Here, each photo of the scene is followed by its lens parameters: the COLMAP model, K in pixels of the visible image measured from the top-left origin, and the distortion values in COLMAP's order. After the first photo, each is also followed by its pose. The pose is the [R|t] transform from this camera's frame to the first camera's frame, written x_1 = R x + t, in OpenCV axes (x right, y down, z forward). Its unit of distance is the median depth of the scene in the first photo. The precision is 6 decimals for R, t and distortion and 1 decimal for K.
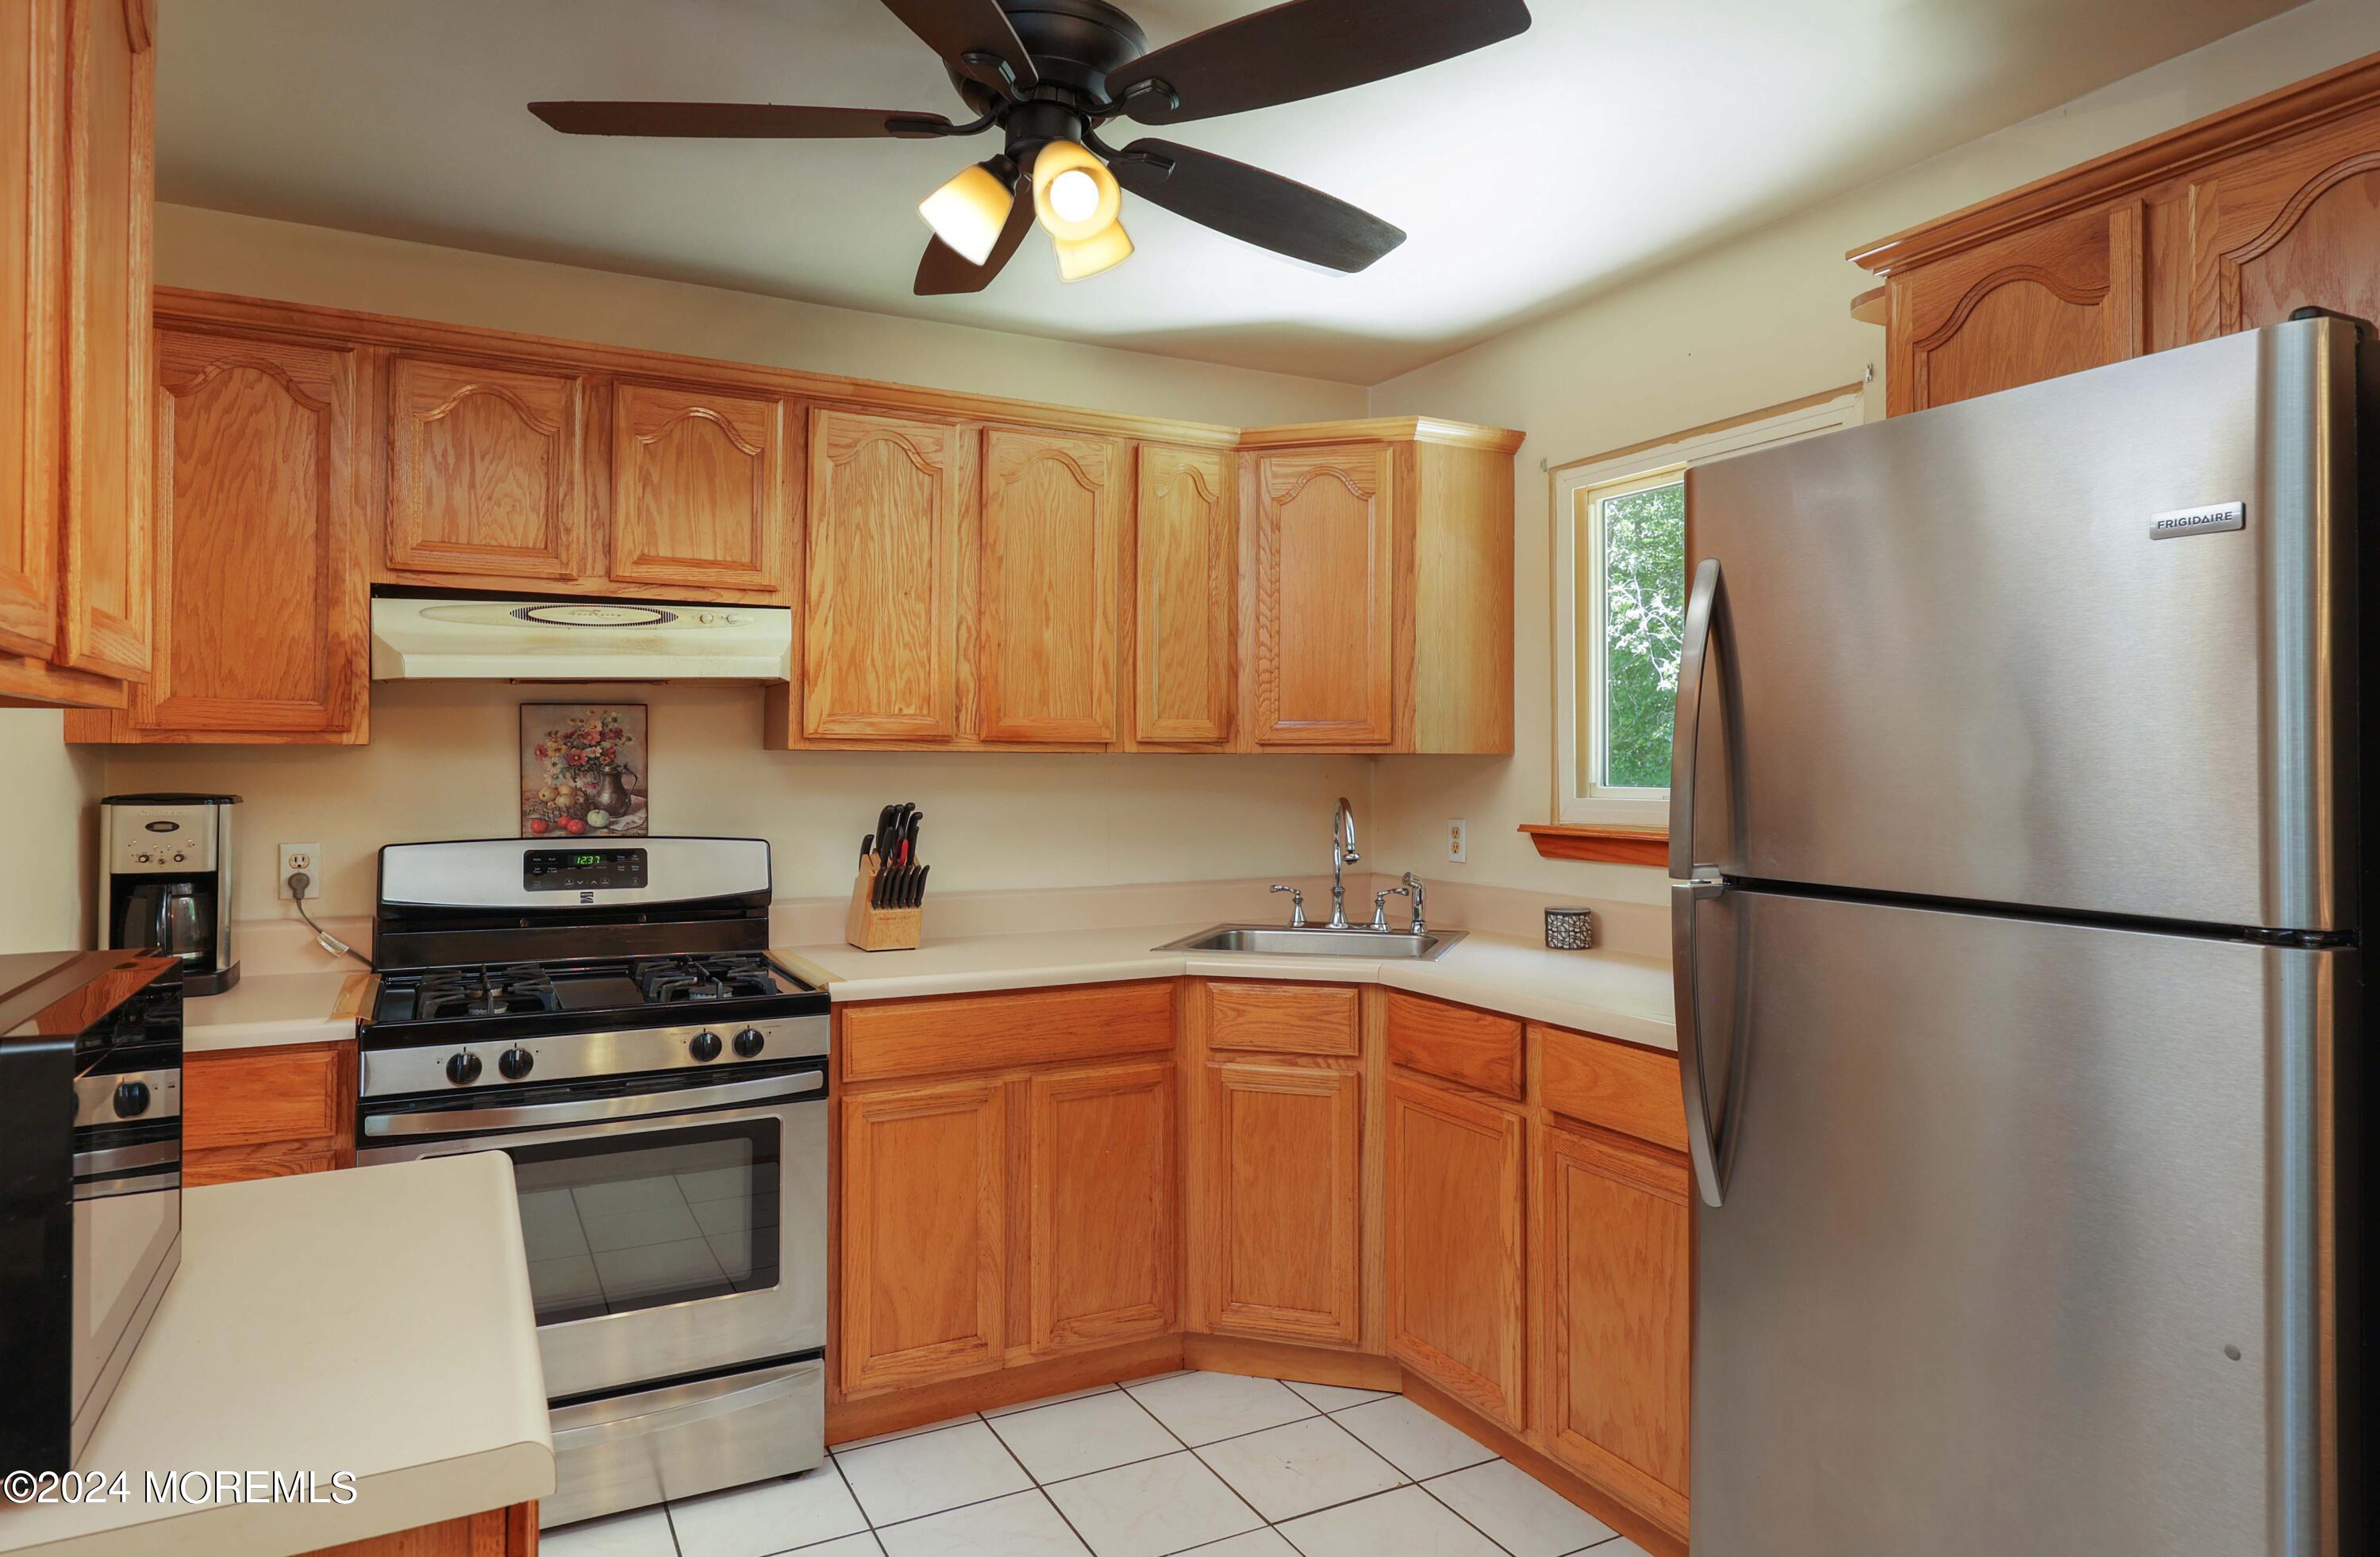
lens RADIAL K [[1397.9, 0, 1194.6], [0, 1397.9, 750.3], [0, 0, 1]] dist [-0.002237, 0.001016]
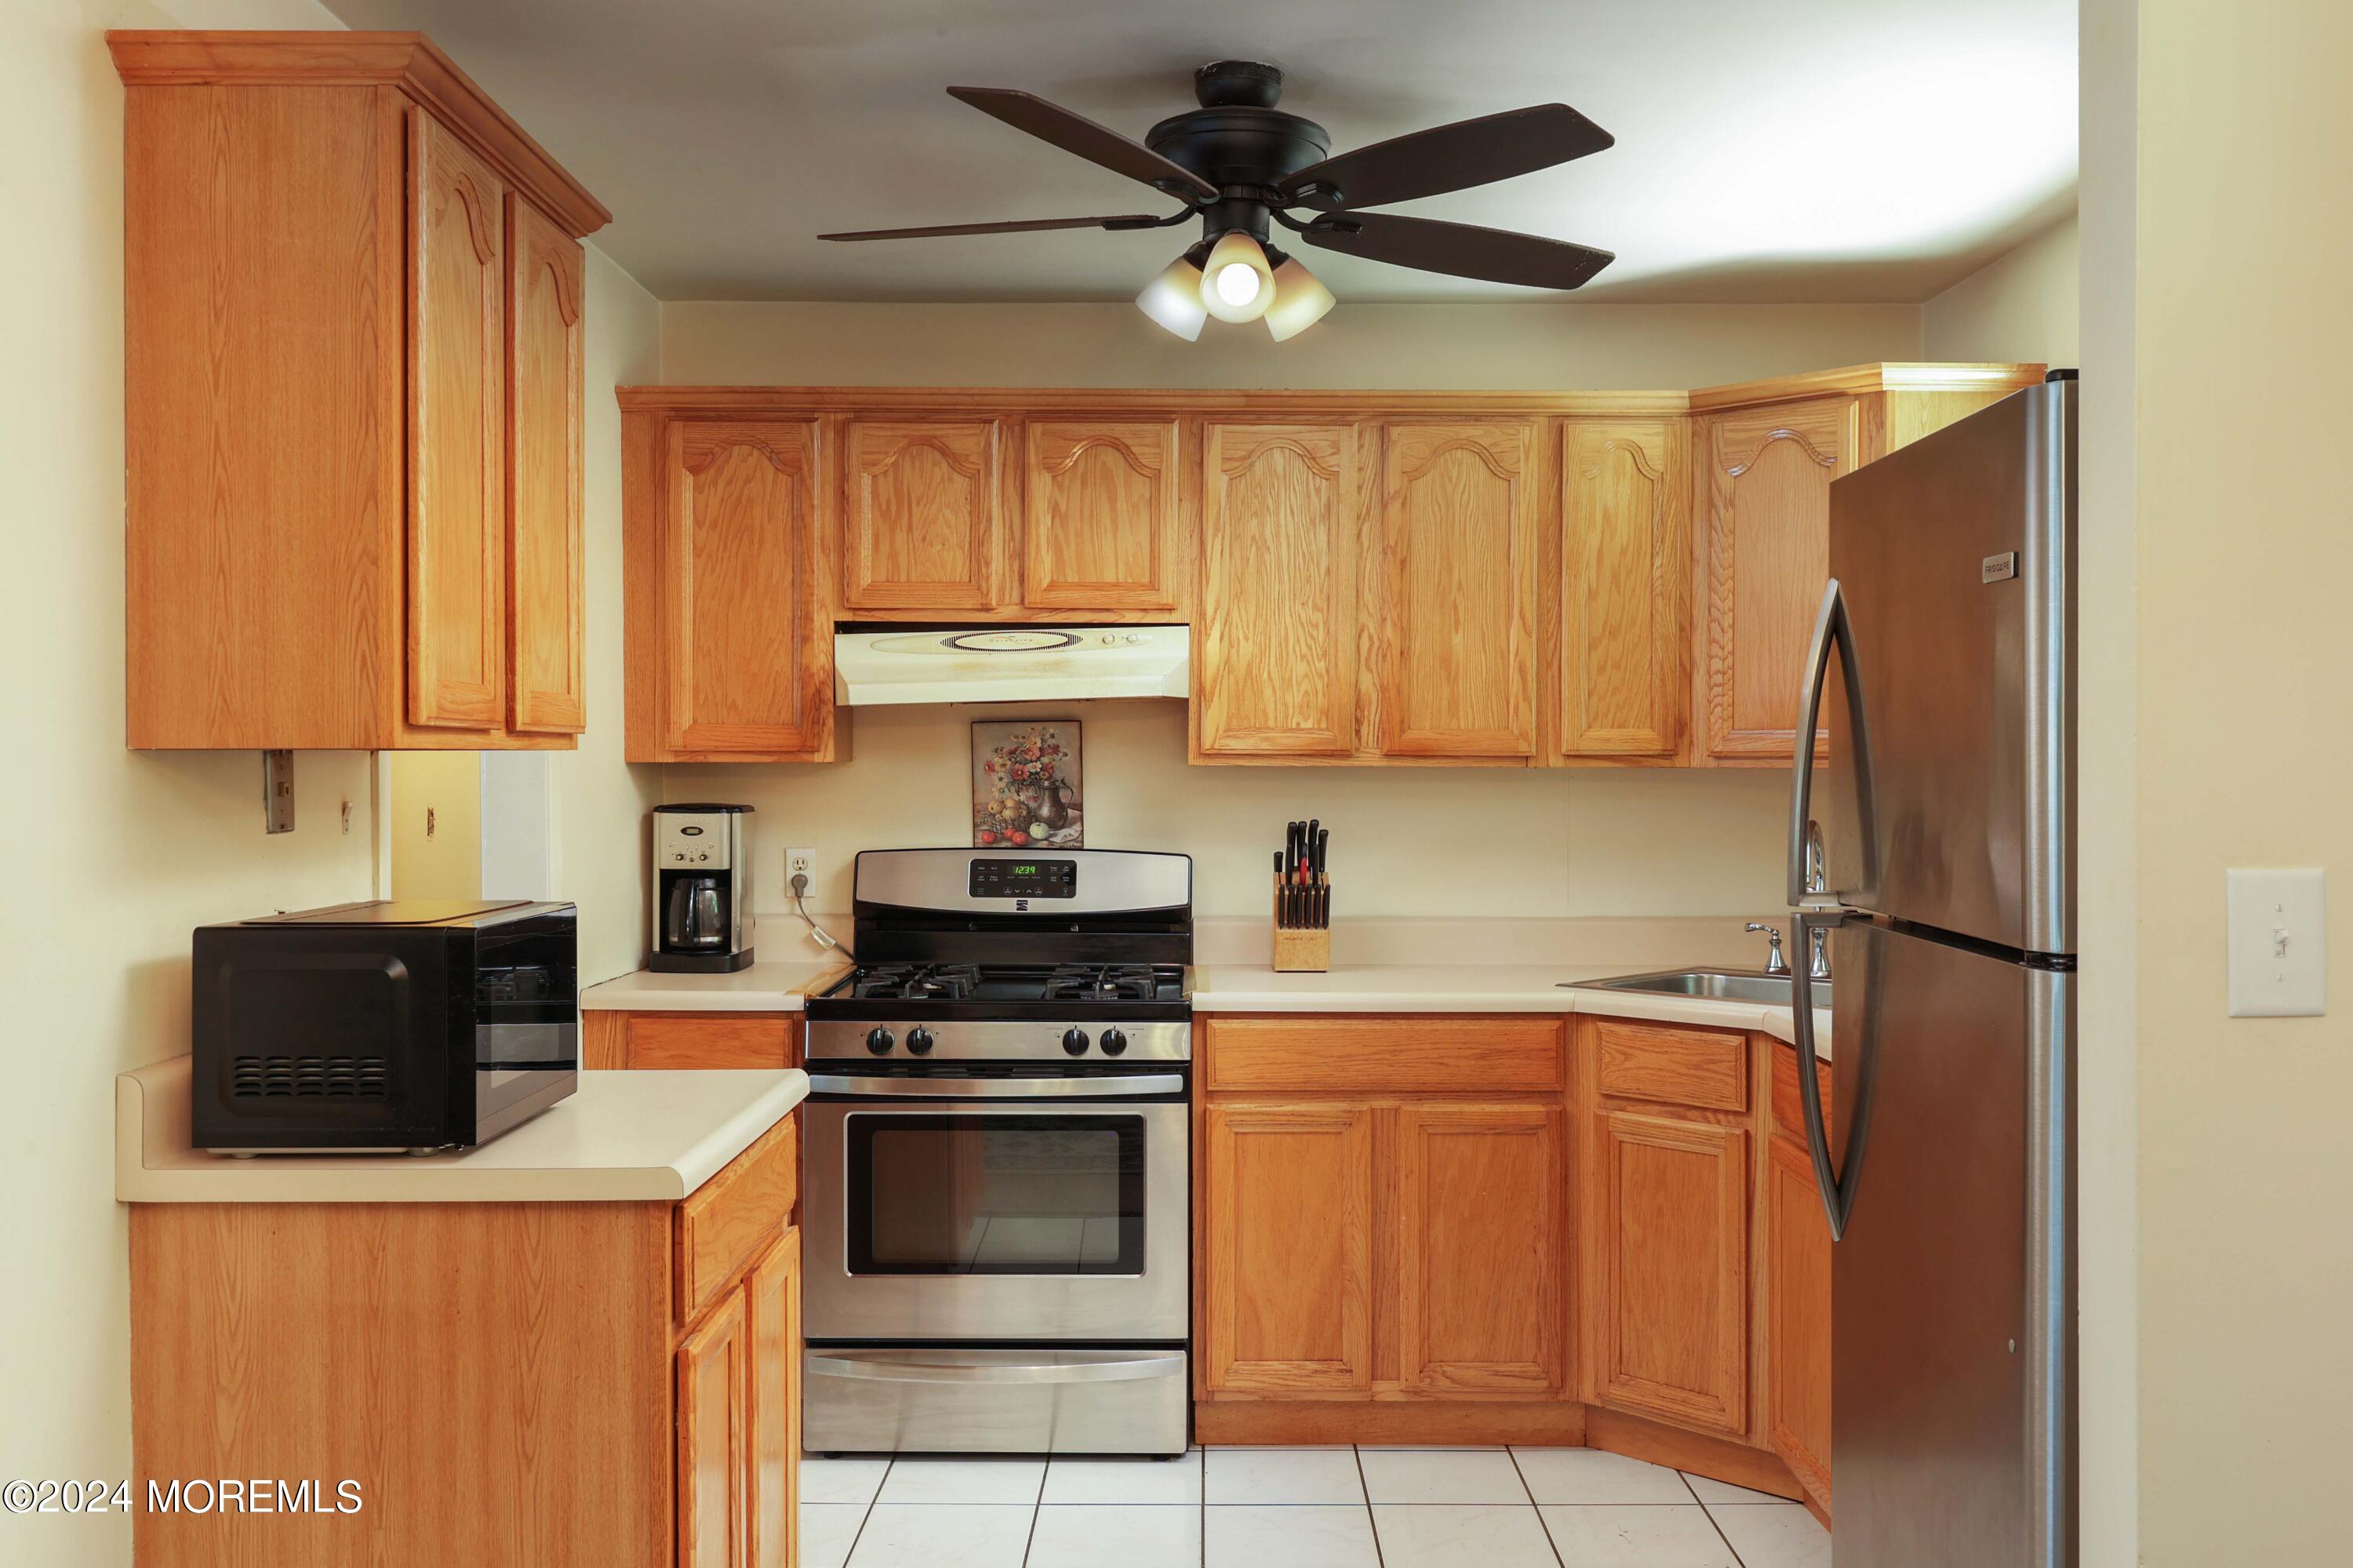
lens RADIAL K [[2117.8, 0, 1176.2], [0, 2117.8, 780.3], [0, 0, 1]] dist [0.005980, -0.005279]
pose [[0.873054, 0.004596, -0.487602, 0.454175], [0.005082, 0.999816, 0.018524, -0.018394], [0.487597, -0.018650, 0.872870, -0.343576]]
